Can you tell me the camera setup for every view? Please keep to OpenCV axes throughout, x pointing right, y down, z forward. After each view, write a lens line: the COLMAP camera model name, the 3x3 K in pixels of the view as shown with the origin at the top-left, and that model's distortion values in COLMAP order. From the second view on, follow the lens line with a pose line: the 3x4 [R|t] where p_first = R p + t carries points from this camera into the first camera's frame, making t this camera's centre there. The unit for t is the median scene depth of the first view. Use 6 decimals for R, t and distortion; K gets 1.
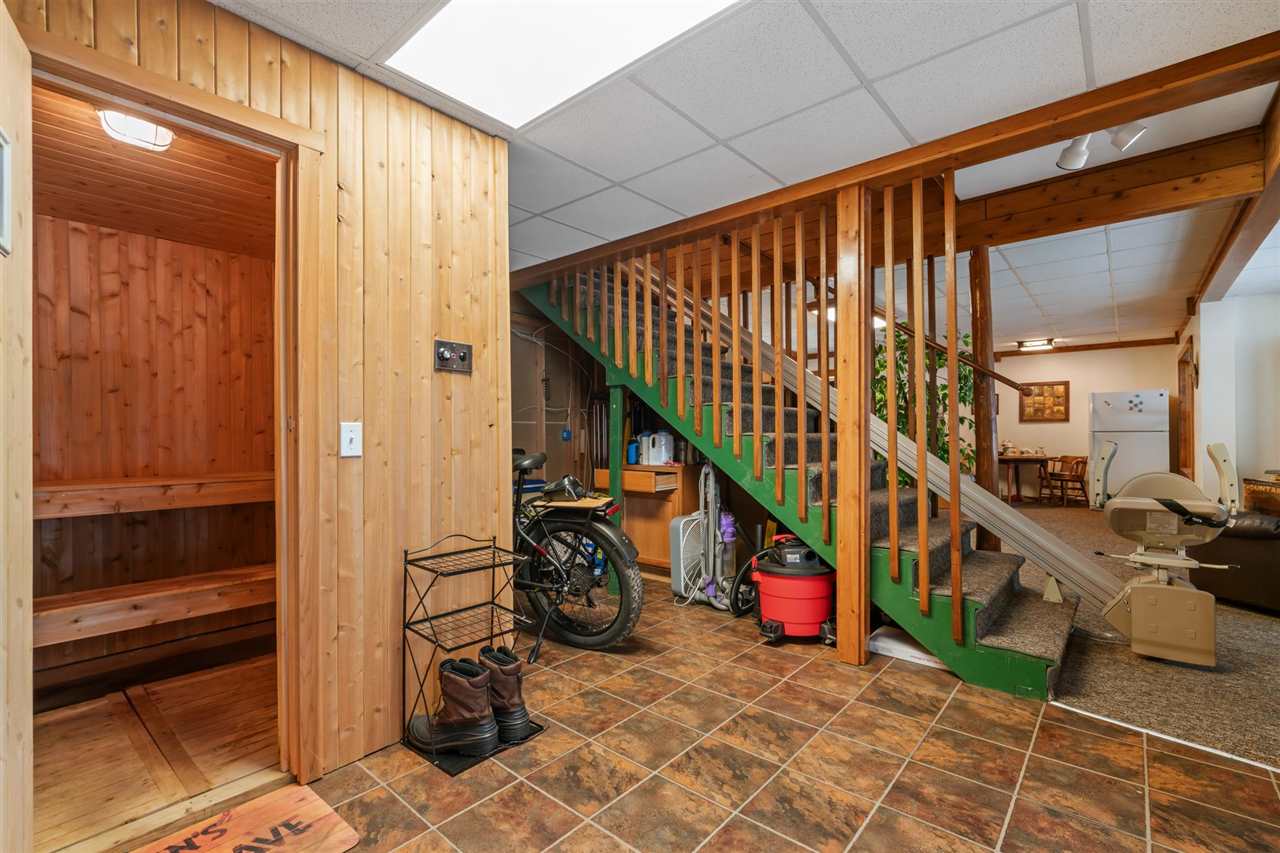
lens RADIAL K [[577.4, 0, 642.5], [0, 577.4, 430.6], [0, 0, 1]] dist [-0.003830, 0.001806]
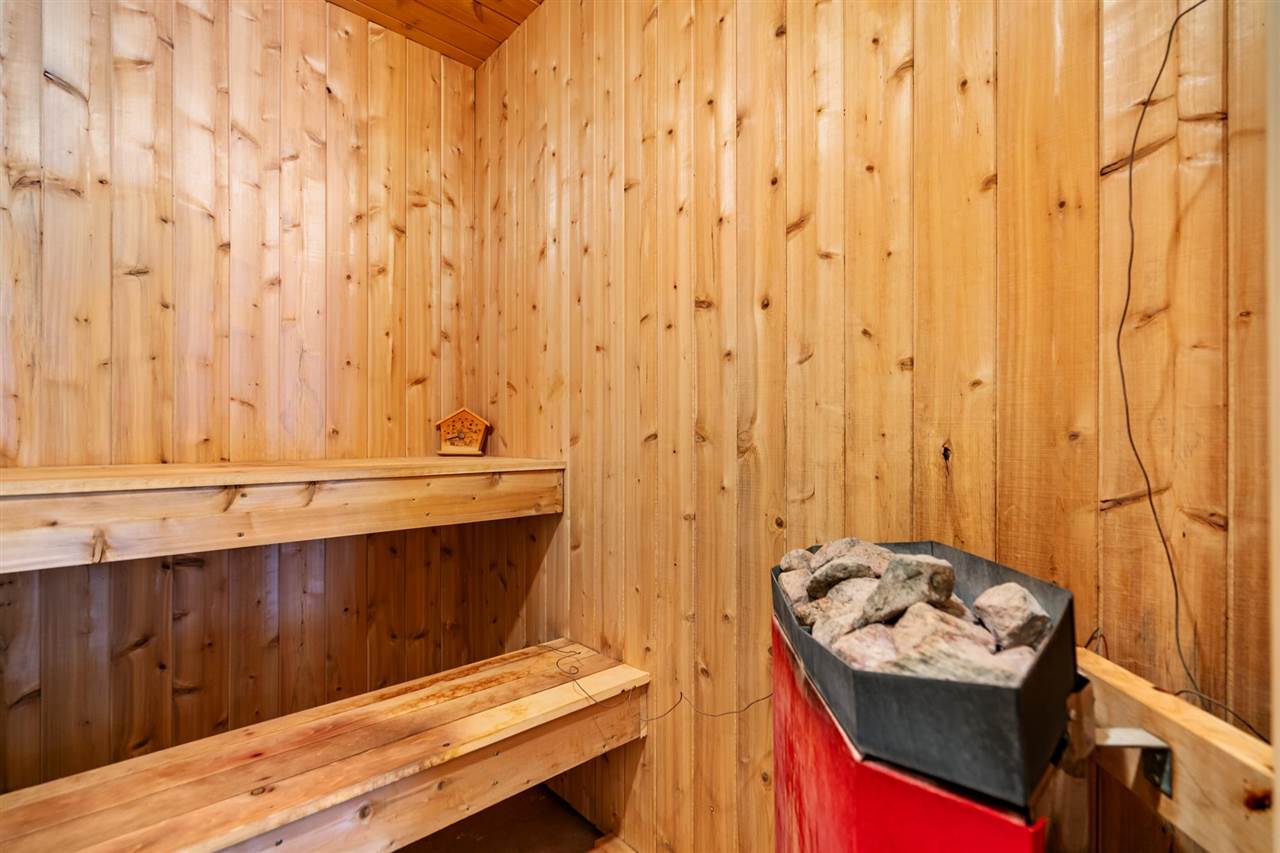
lens RADIAL K [[577.4, 0, 638.6], [0, 577.4, 422.2], [0, 0, 1]] dist [-0.003830, 0.001806]
pose [[0.991769, 0.004551, -0.127962, -0.456807], [-0.006150, 0.999908, -0.012105, 0.050011], [0.127895, 0.012792, 0.991705, 0.585982]]
